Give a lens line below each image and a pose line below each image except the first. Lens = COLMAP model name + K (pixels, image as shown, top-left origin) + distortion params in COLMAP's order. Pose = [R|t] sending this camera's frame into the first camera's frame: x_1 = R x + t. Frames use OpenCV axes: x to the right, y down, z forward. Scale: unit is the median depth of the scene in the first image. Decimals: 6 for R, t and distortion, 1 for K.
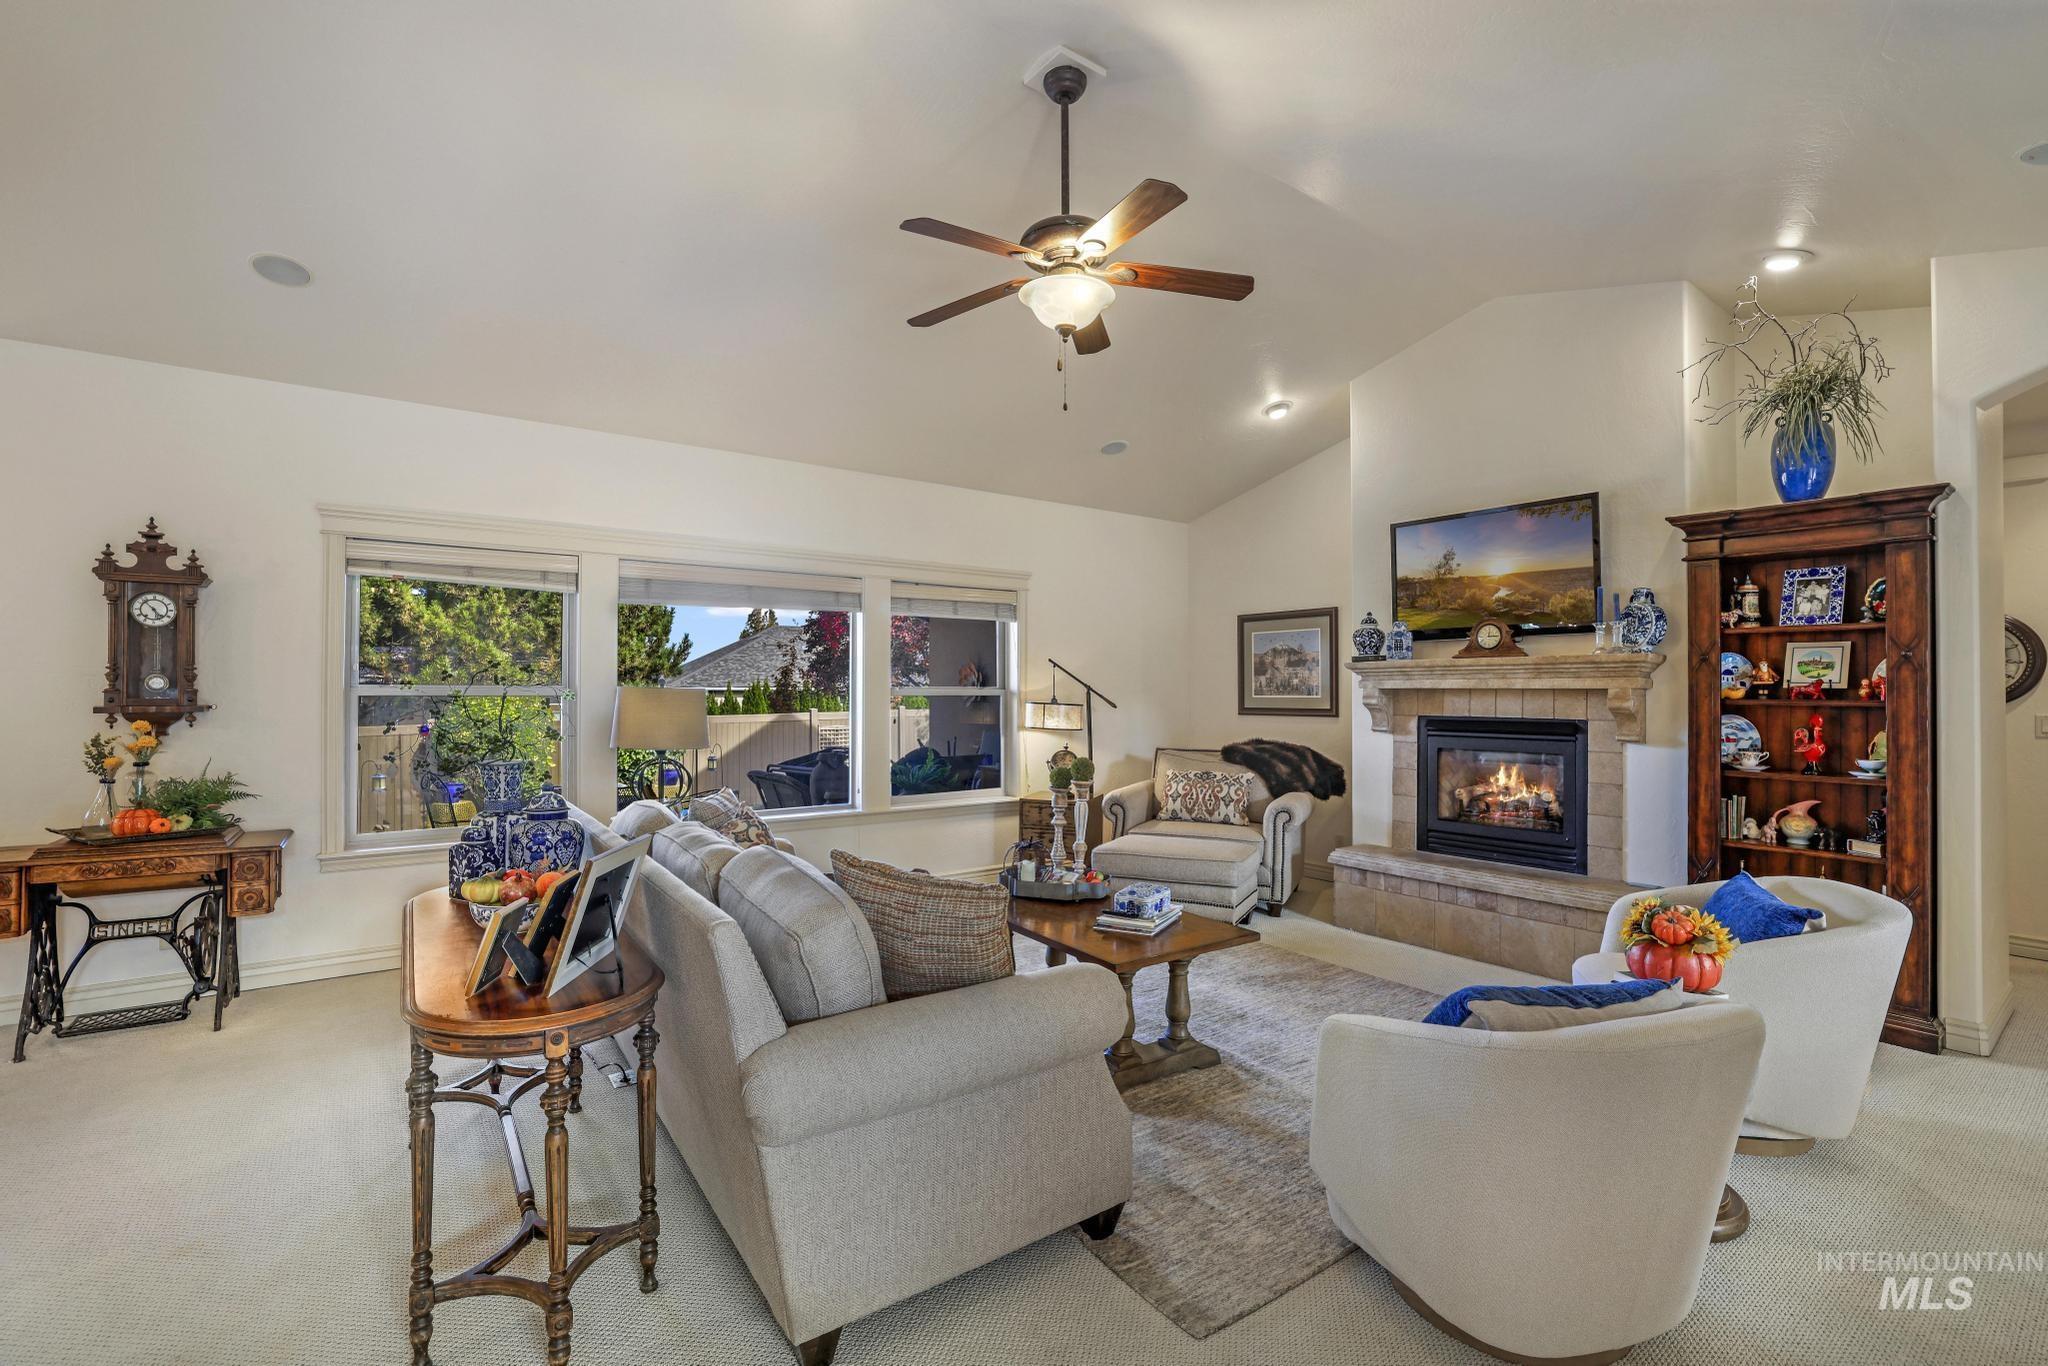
lens RADIAL K [[900.1, 0, 1024.0], [0, 900.1, 683.0], [0, 0, 1]] dist [-0.035160, 0.013545]
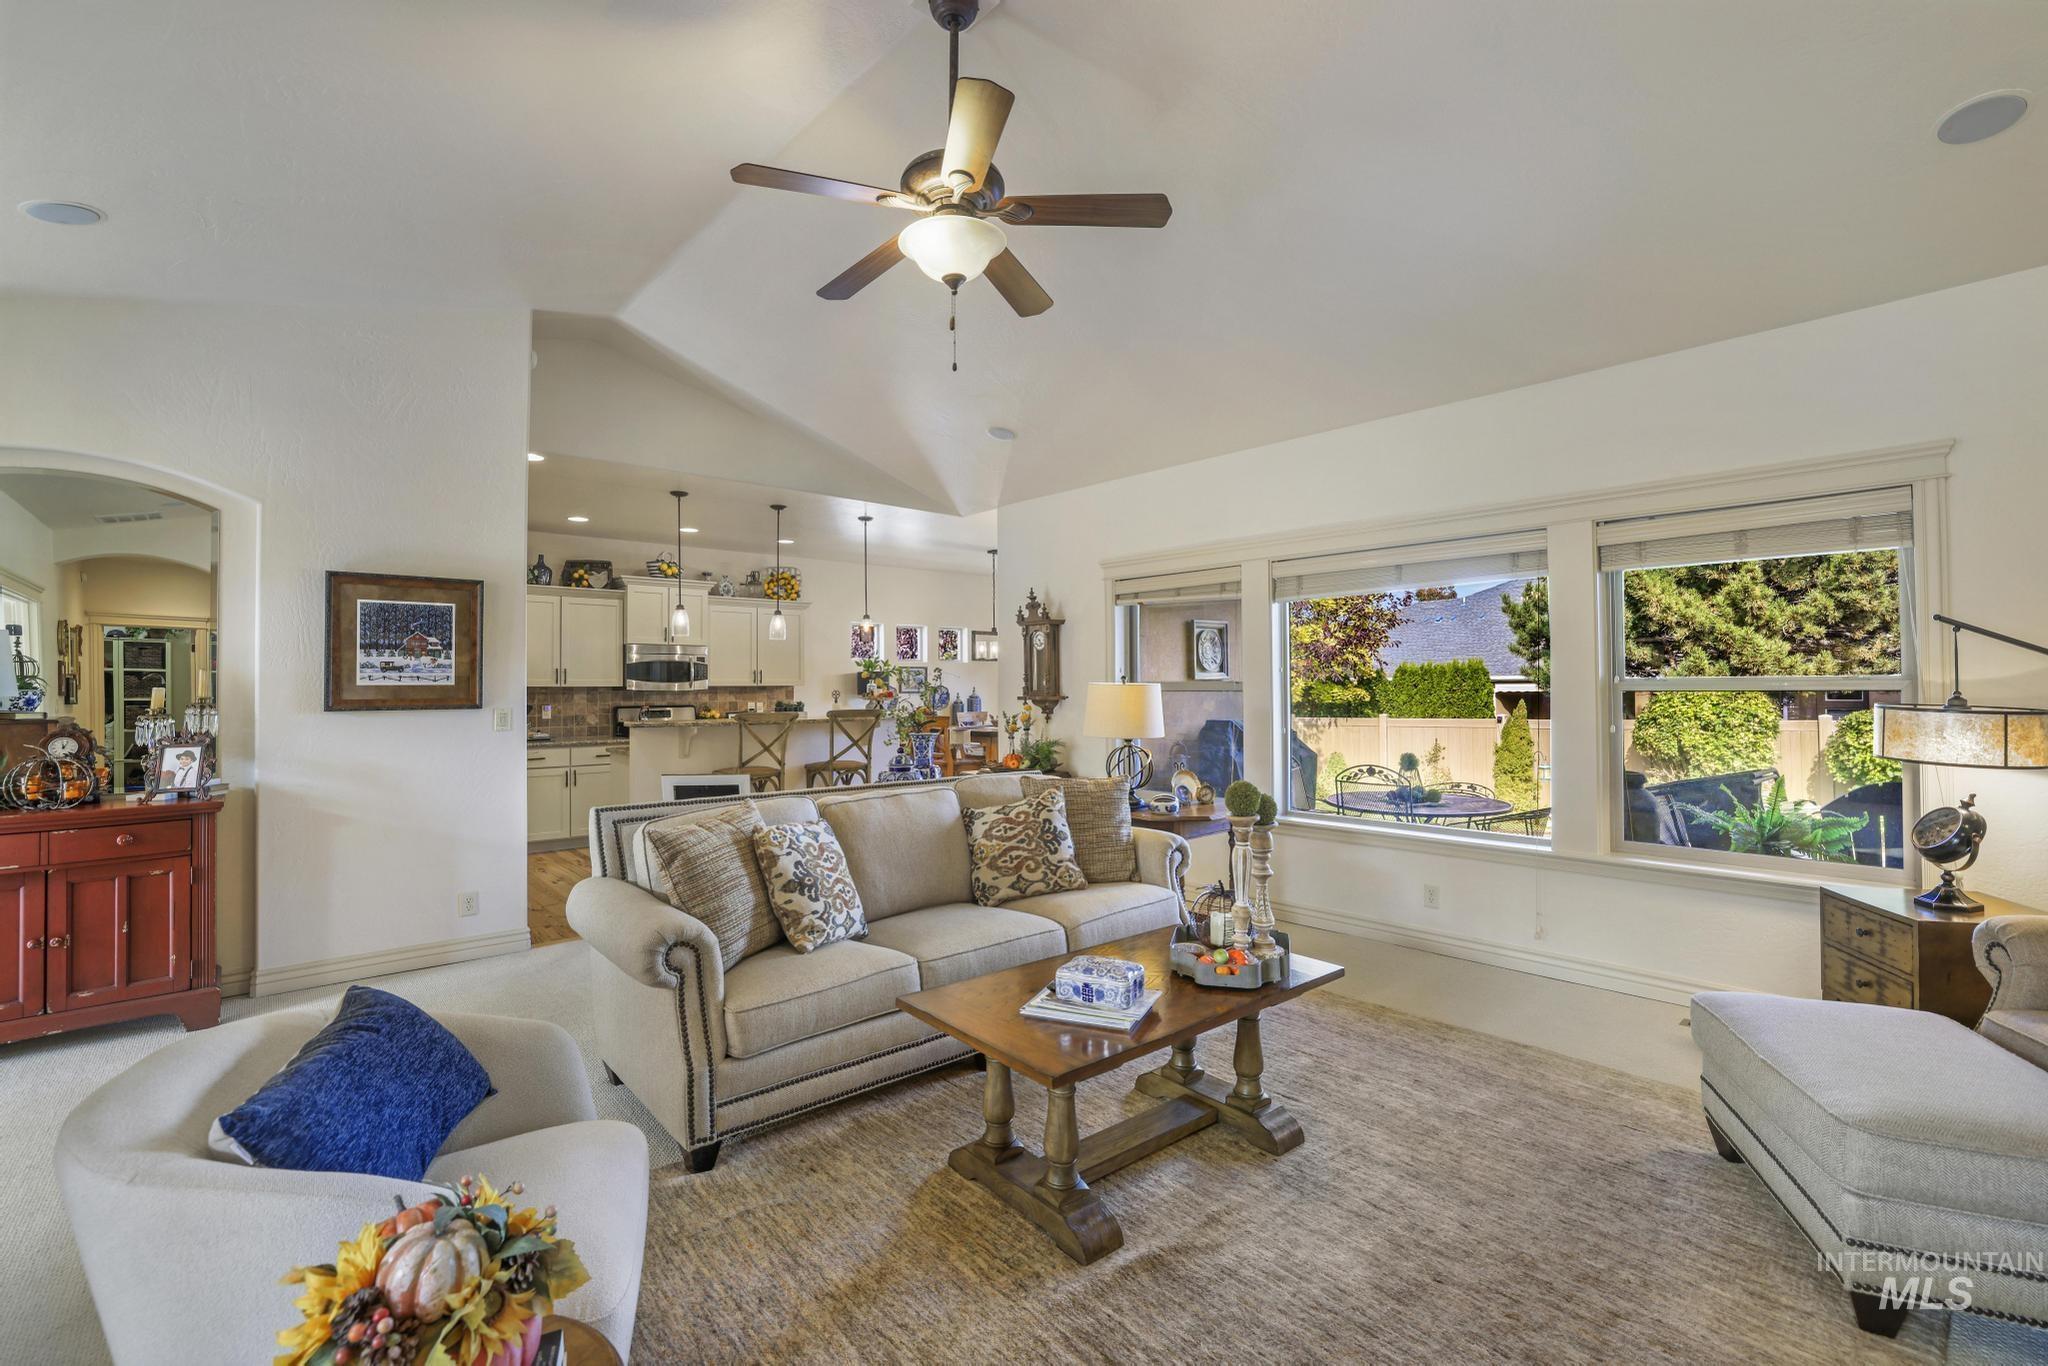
lens RADIAL K [[900.1, 0, 1024.0], [0, 900.1, 683.0], [0, 0, 1]] dist [-0.035160, 0.013545]
pose [[0.106217, -0.007701, -0.994313, 0.440926], [0.013389, 0.999890, -0.006314, 0.005721], [0.994253, -0.012642, 0.106308, 0.464004]]
